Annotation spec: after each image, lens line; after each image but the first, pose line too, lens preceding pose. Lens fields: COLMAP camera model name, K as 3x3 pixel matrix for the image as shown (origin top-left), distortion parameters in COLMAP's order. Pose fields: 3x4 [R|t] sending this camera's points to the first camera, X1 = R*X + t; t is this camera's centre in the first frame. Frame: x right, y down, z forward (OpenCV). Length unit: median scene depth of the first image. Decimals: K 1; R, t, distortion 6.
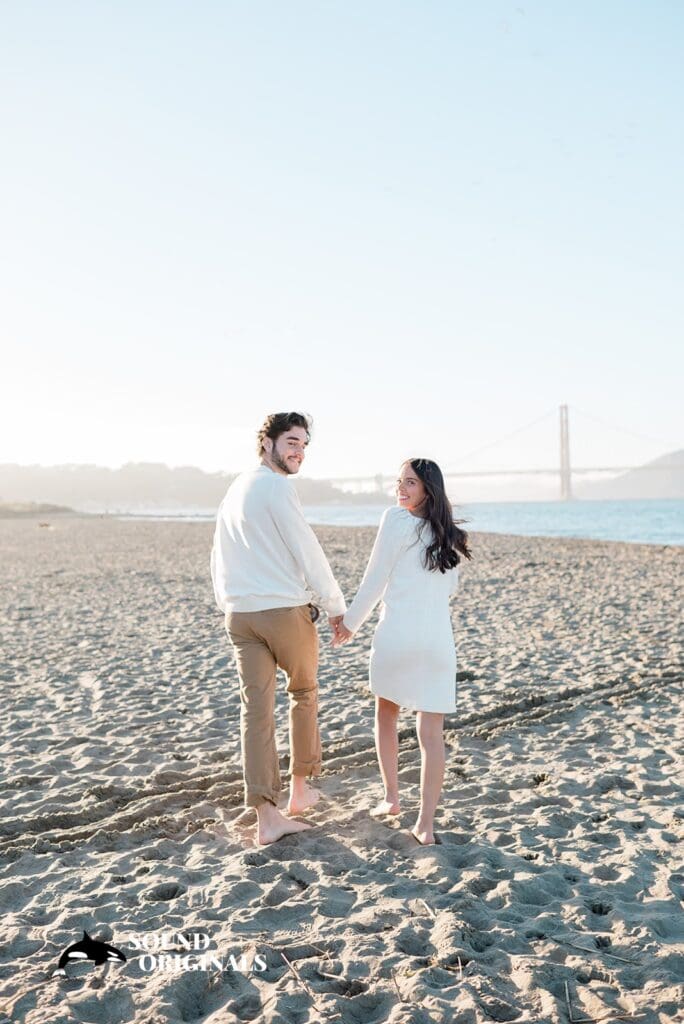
lens RADIAL K [[1013.4, 0, 342.0], [0, 1013.4, 511.5], [0, 0, 1]] dist [0.002343, 0.000000]
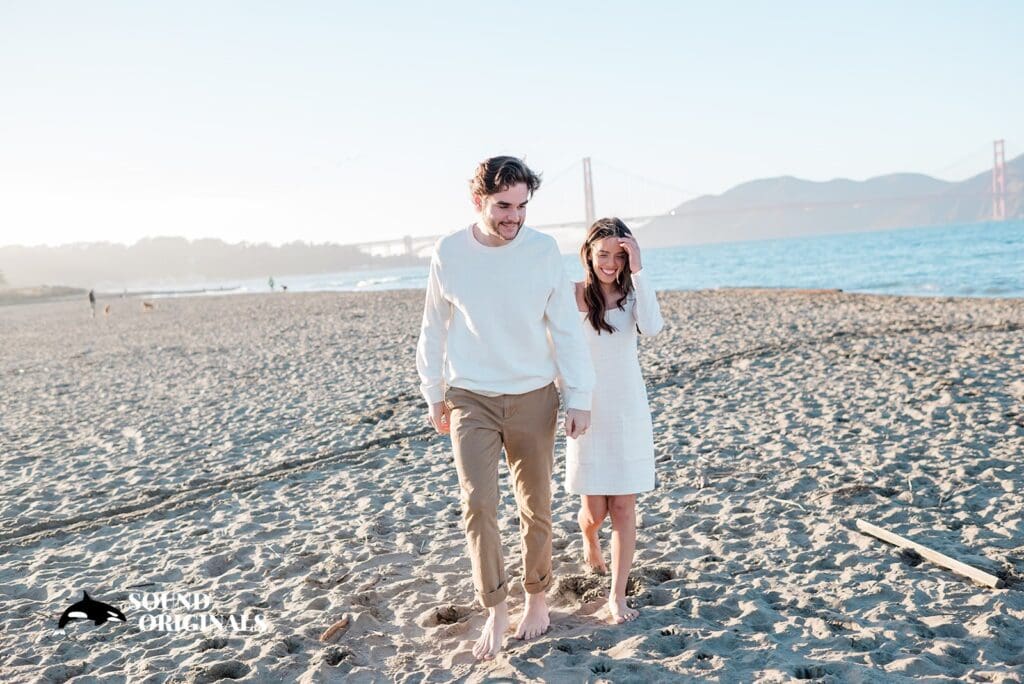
lens RADIAL K [[1013.4, 0, 515.3], [0, 1013.4, 338.3], [0, 0, 1]] dist [0.002343, 0.000000]
pose [[0.988596, -0.066782, 0.134977, 0.074666], [0.057773, 0.995901, 0.069600, -0.009674], [-0.139072, -0.061008, 0.988401, -0.382808]]
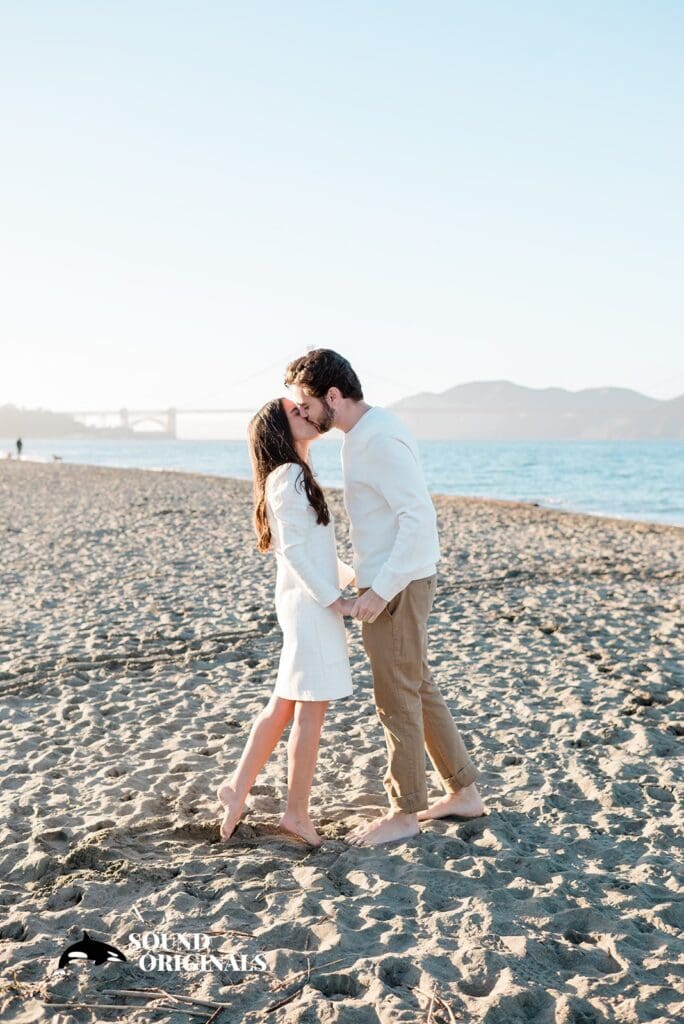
lens RADIAL K [[1013.4, 0, 336.7], [0, 1013.4, 516.1], [0, 0, 1]] dist [0.002343, 0.000000]
pose [[0.970684, 0.004191, 0.240322, 0.374060], [-0.020172, 0.997741, 0.064078, -0.027776], [-0.239510, -0.067048, 0.968576, 0.128199]]
